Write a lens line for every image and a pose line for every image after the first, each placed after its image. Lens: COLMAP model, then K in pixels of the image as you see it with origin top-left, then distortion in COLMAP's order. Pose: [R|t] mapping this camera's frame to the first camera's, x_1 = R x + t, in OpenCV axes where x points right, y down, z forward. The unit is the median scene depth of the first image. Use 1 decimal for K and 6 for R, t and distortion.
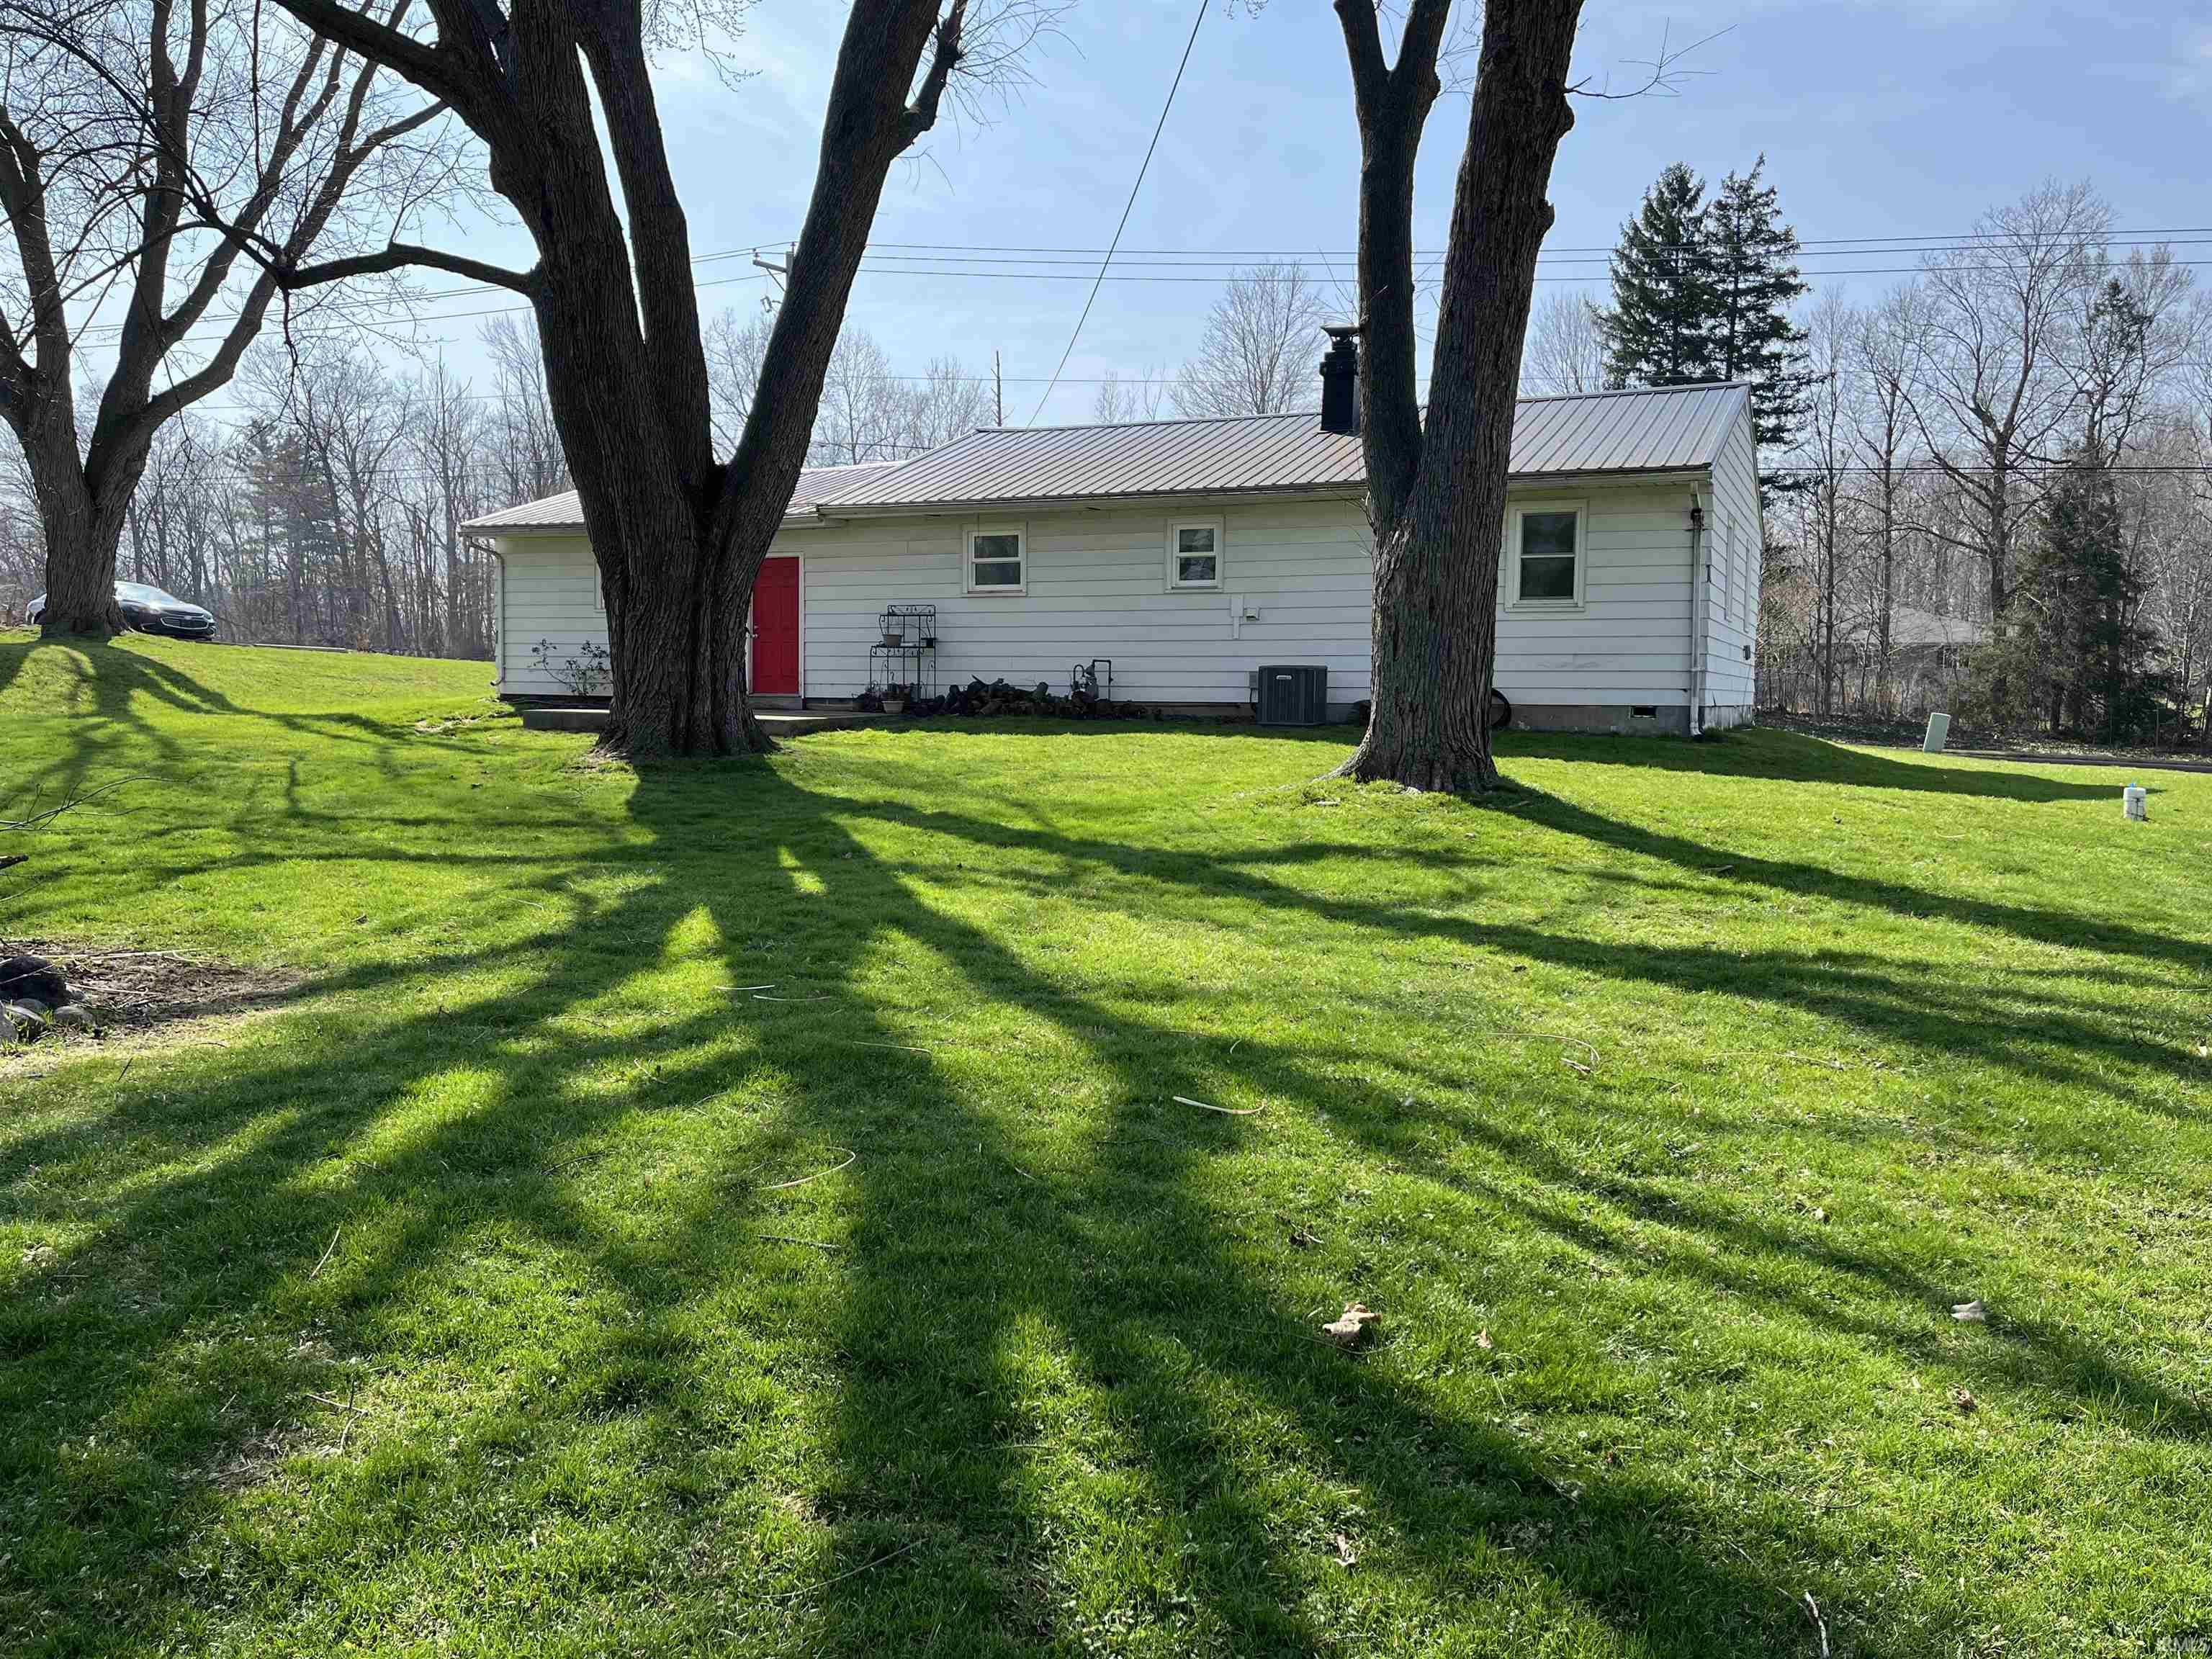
lens RADIAL K [[1684.5, 0, 1107.5], [0, 1684.5, 830.5], [0, 0, 1]] dist [0.051430, -0.041716]
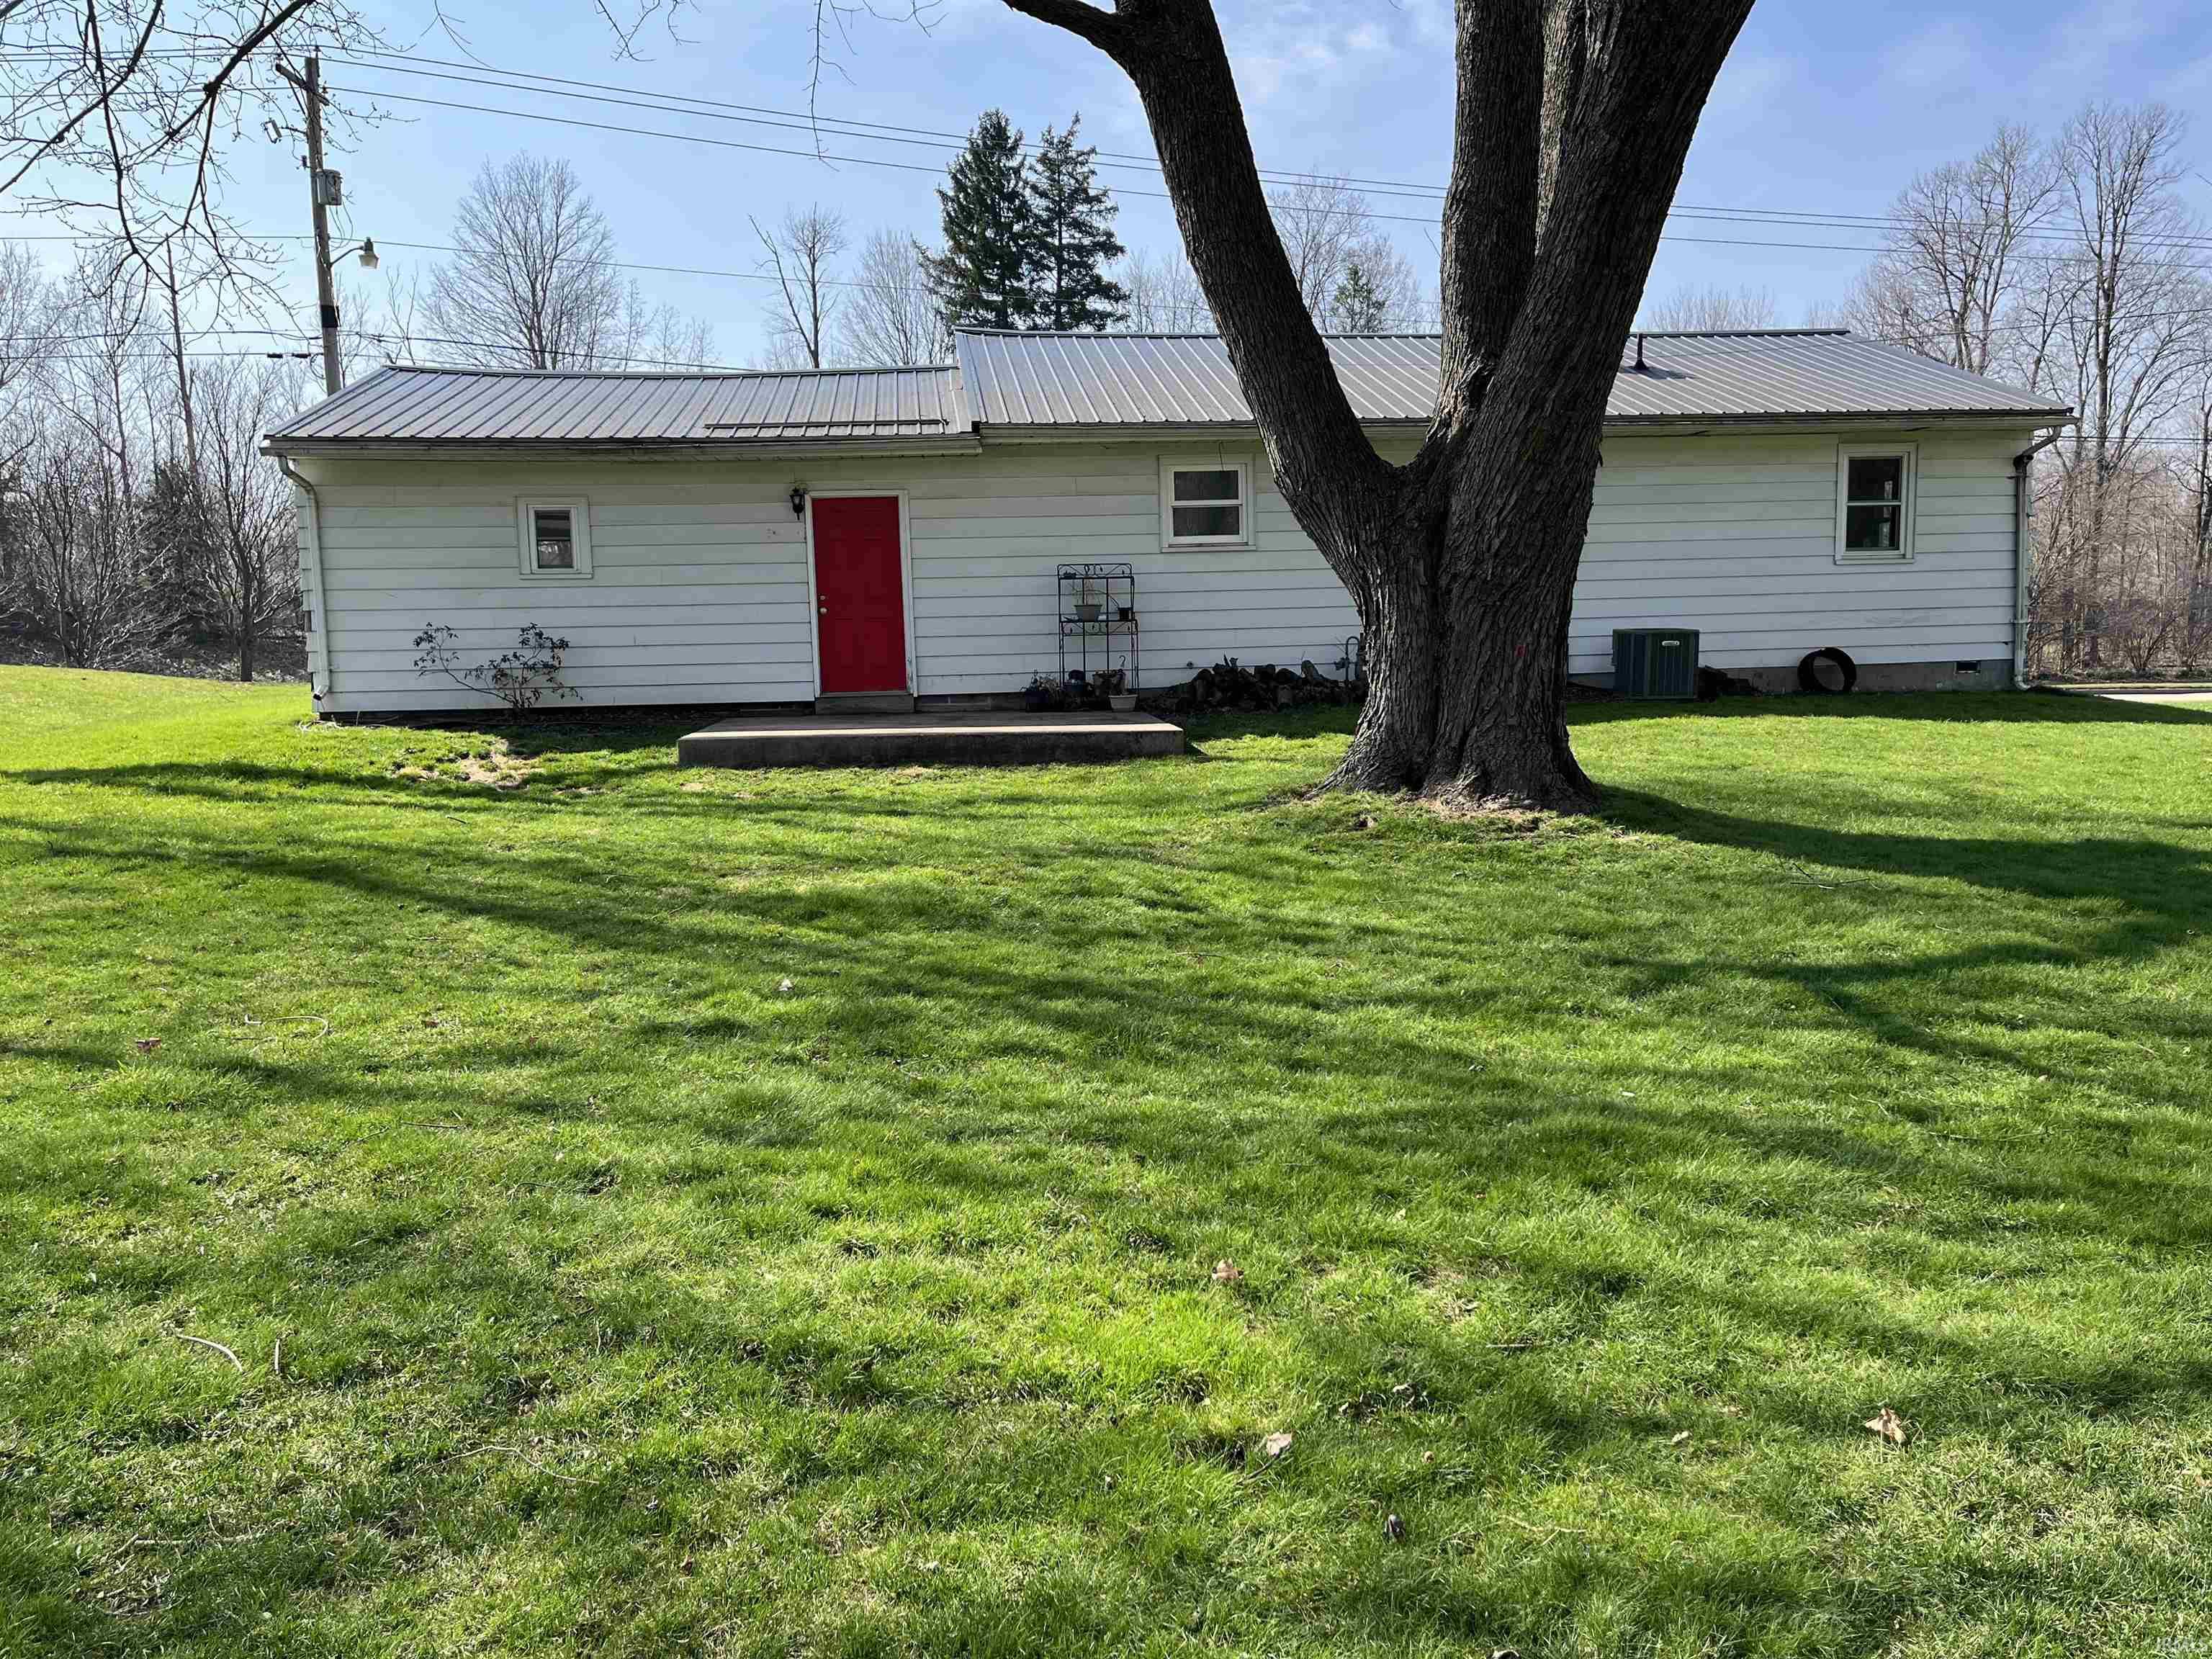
lens RADIAL K [[1684.5, 0, 1106.1], [0, 1684.5, 828.3], [0, 0, 1]] dist [0.051430, -0.041716]
pose [[0.845341, -0.091816, 0.526279, -0.493001], [0.077365, 0.995775, 0.049457, -0.052092], [-0.528596, -0.001093, 0.848873, 0.353503]]
